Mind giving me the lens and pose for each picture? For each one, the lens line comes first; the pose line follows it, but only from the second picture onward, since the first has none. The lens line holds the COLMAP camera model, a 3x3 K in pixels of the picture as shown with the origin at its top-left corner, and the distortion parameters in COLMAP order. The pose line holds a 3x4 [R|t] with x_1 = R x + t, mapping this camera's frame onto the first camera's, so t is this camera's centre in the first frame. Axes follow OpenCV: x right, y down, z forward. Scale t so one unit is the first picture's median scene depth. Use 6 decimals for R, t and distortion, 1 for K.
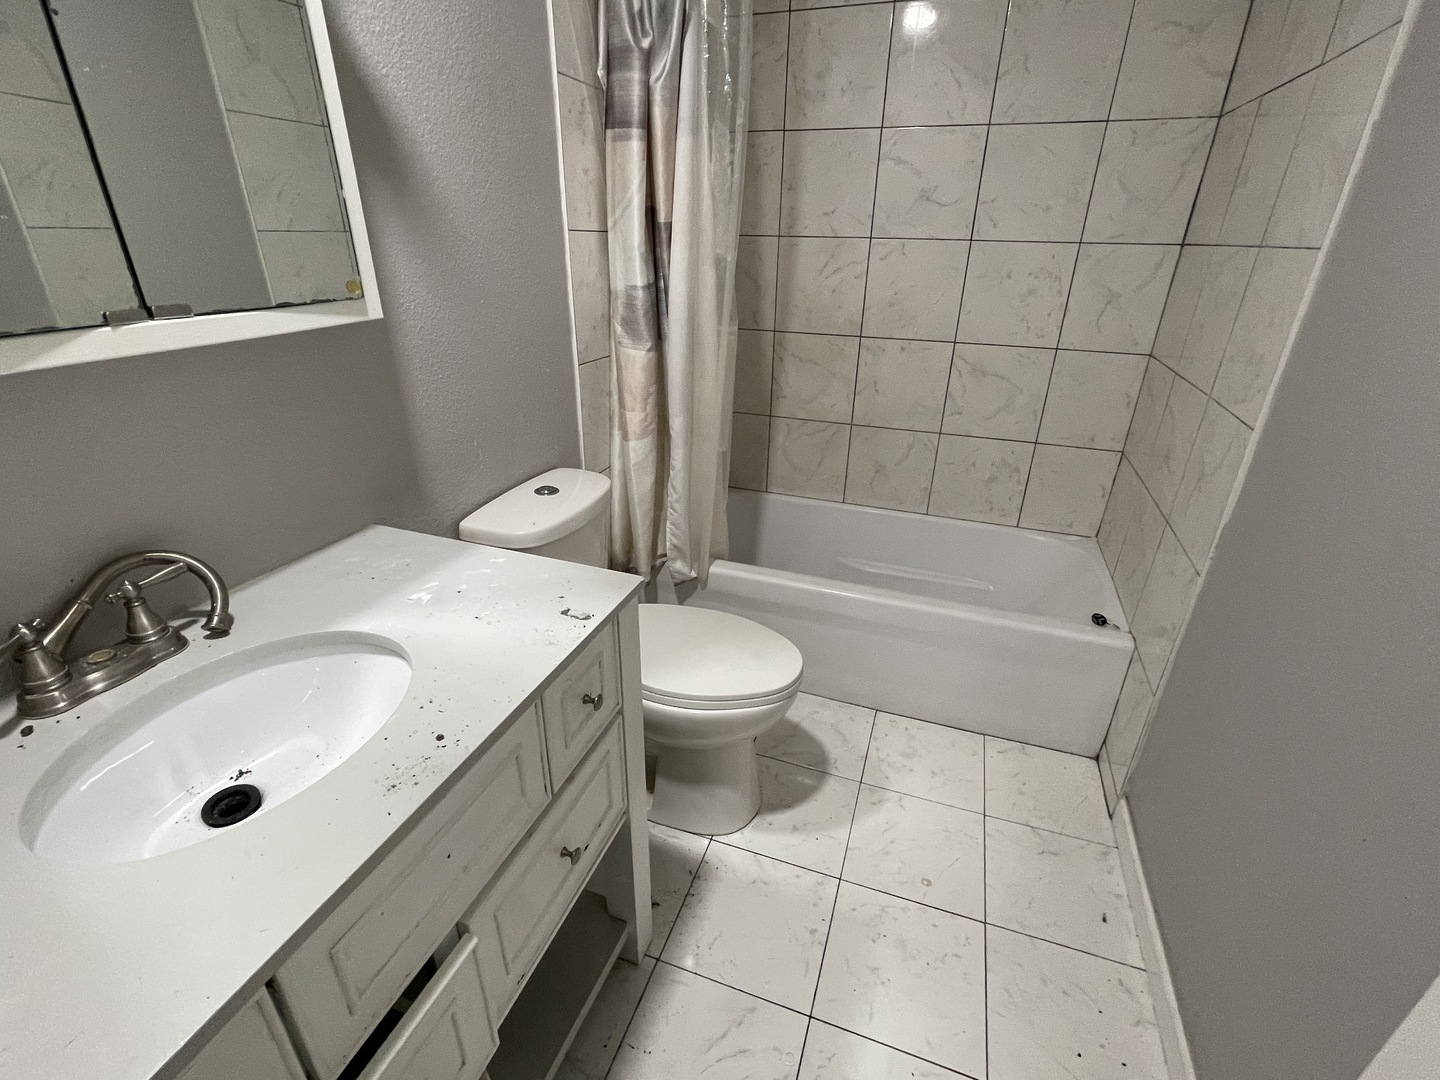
lens RADIAL K [[662.0, 0, 717.1], [0, 662.0, 546.3], [0, 0, 1]] dist [-0.011610, 0.005398]
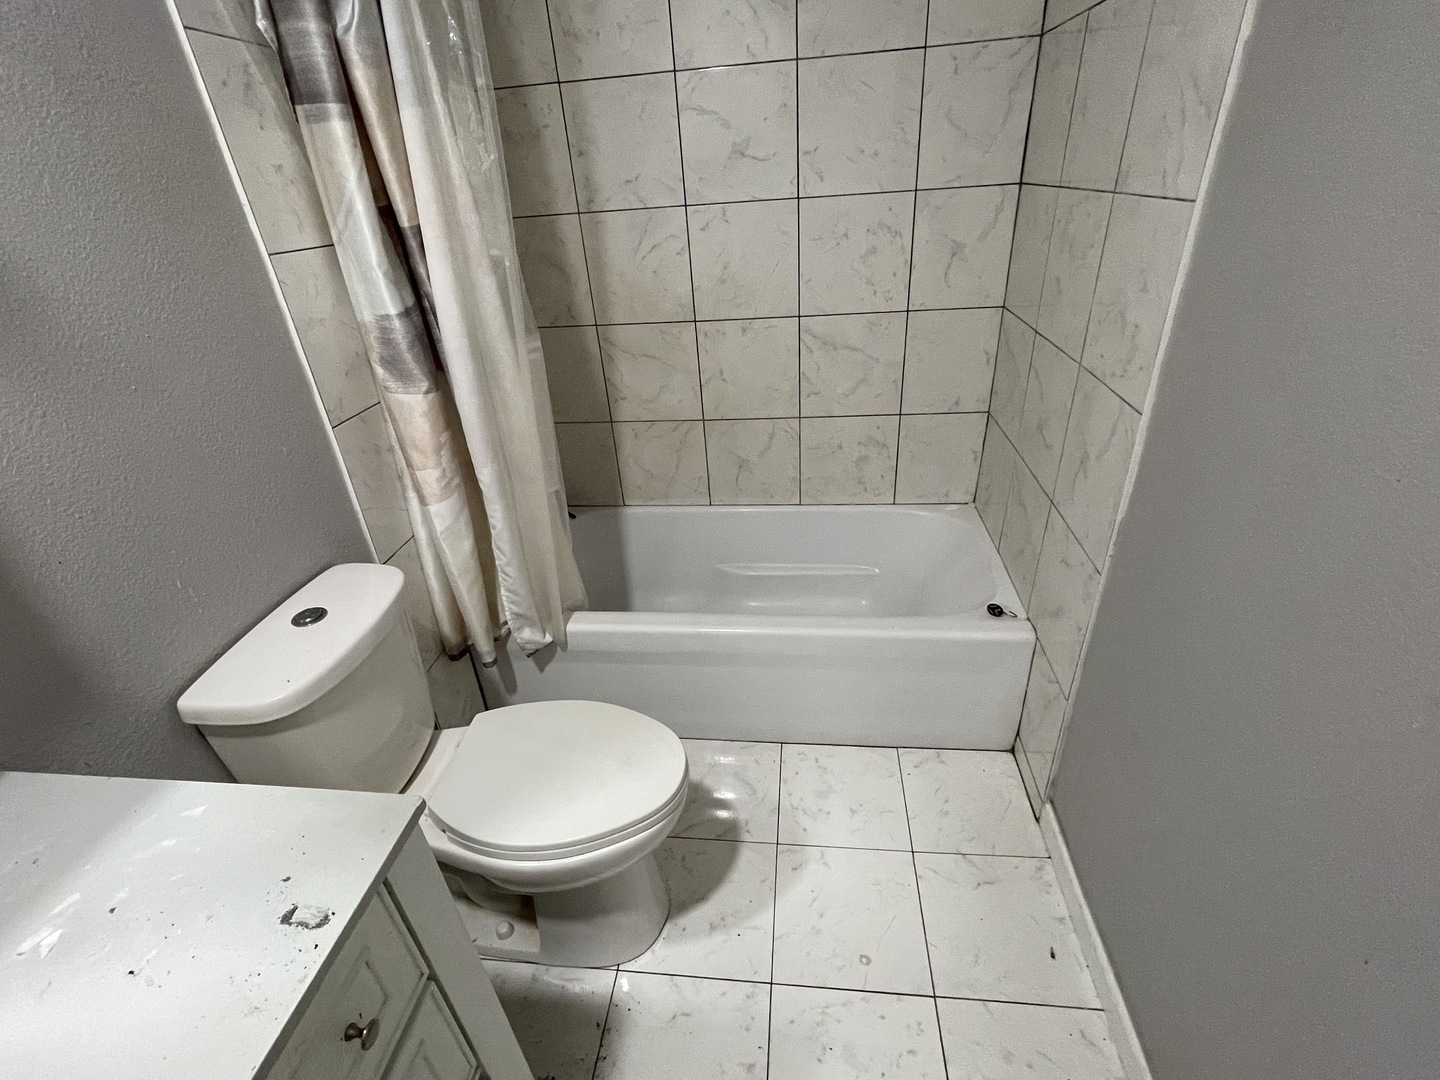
lens RADIAL K [[662.0, 0, 719.0], [0, 662.0, 546.7], [0, 0, 1]] dist [-0.011610, 0.005398]
pose [[0.970518, -0.181335, 0.158782, 0.075125], [0.169947, 0.981977, 0.082695, -0.124931], [-0.170916, -0.053272, 0.983844, 0.166608]]
